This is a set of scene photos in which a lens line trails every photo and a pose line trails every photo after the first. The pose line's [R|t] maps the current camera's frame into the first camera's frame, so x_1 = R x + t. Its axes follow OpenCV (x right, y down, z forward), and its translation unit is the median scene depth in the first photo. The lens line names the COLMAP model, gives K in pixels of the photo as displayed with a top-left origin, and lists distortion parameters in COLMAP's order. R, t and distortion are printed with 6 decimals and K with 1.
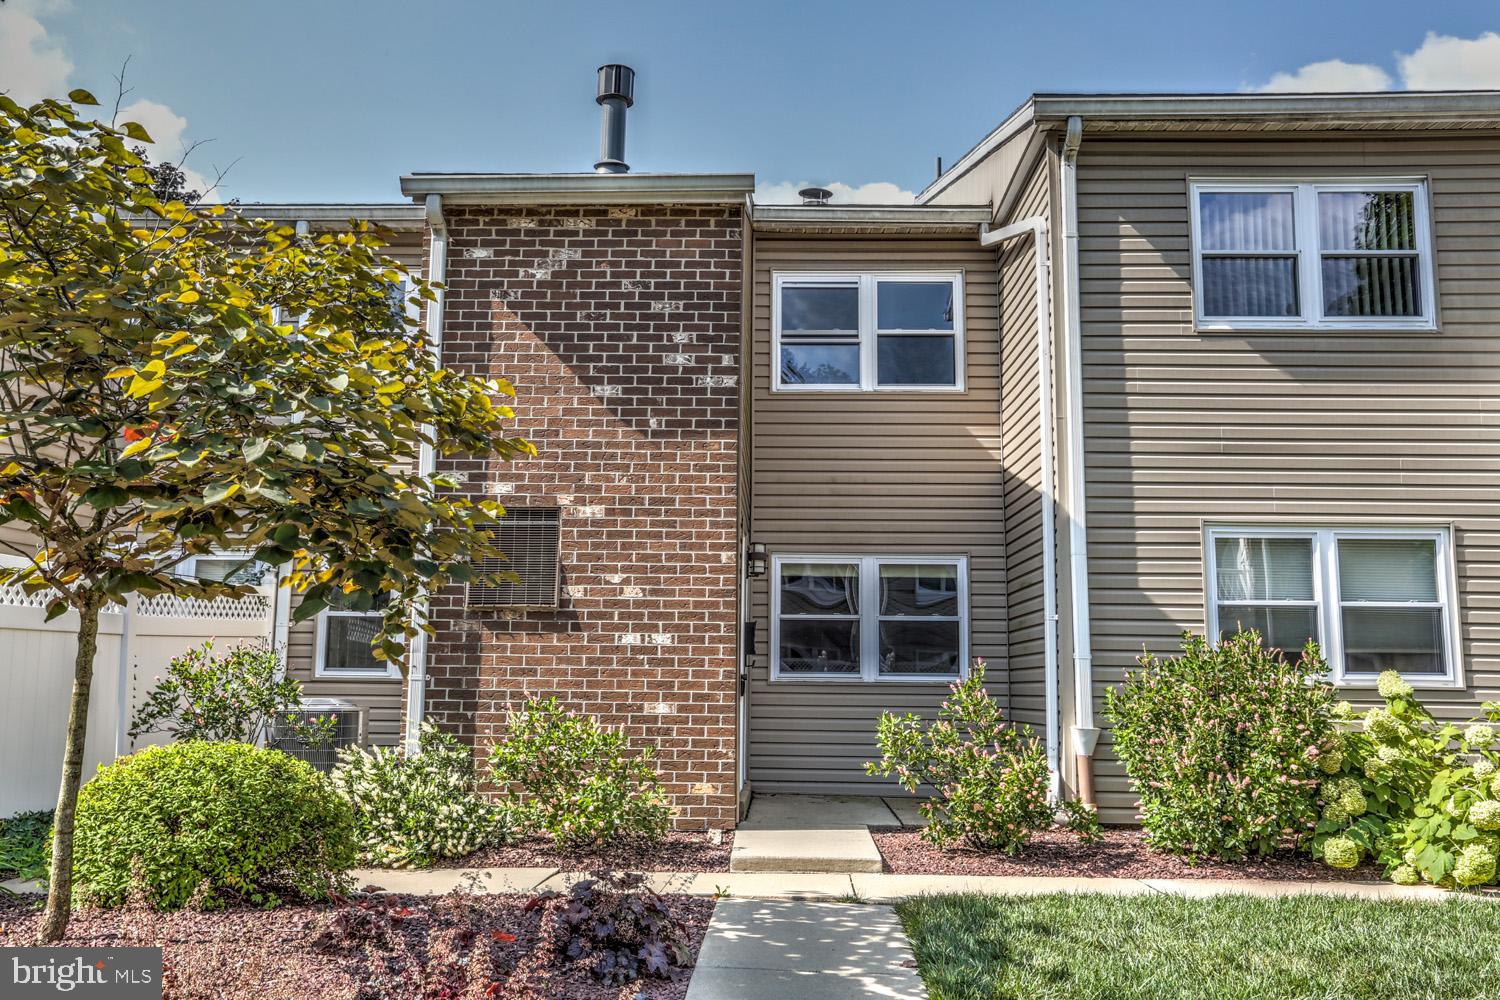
lens RADIAL K [[1366.6, 0, 743.0], [0, 1366.6, 488.2], [0, 0, 1]] dist [-0.007672, 0.000000]
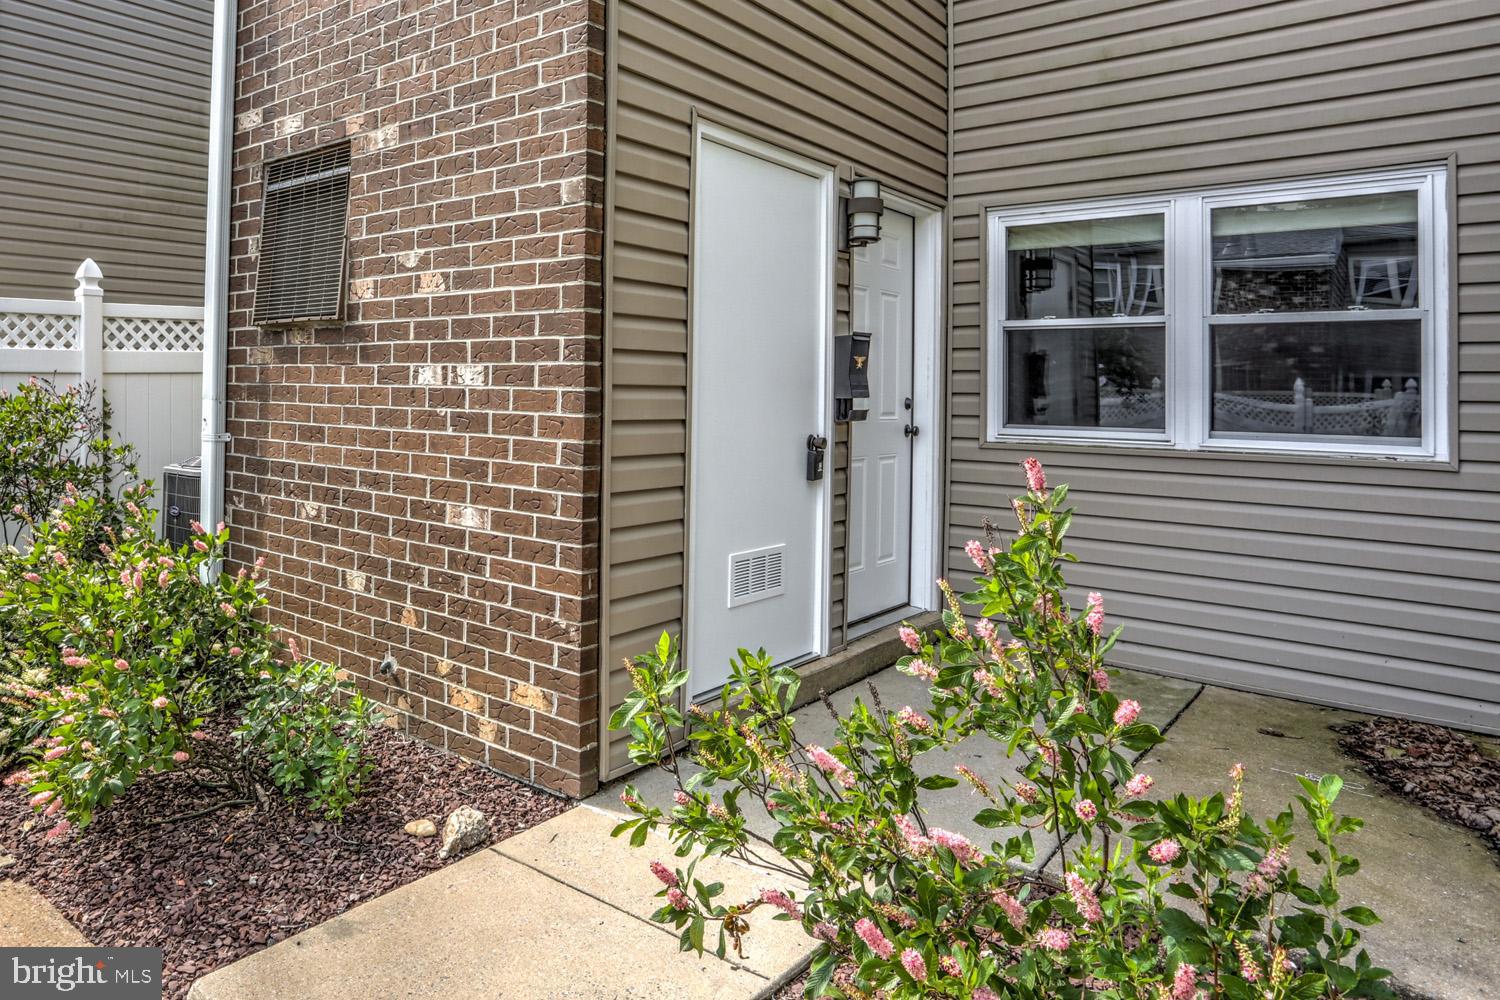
lens RADIAL K [[925.0, 0, 668.8], [0, 925.0, 375.9], [0, 0, 1]] dist [-0.034043, 0.003357]
pose [[0.762574, -0.004898, -0.646883, 0.205394], [0.086765, 0.991710, 0.094774, 0.085316], [0.641056, -0.128399, 0.756677, 0.793717]]
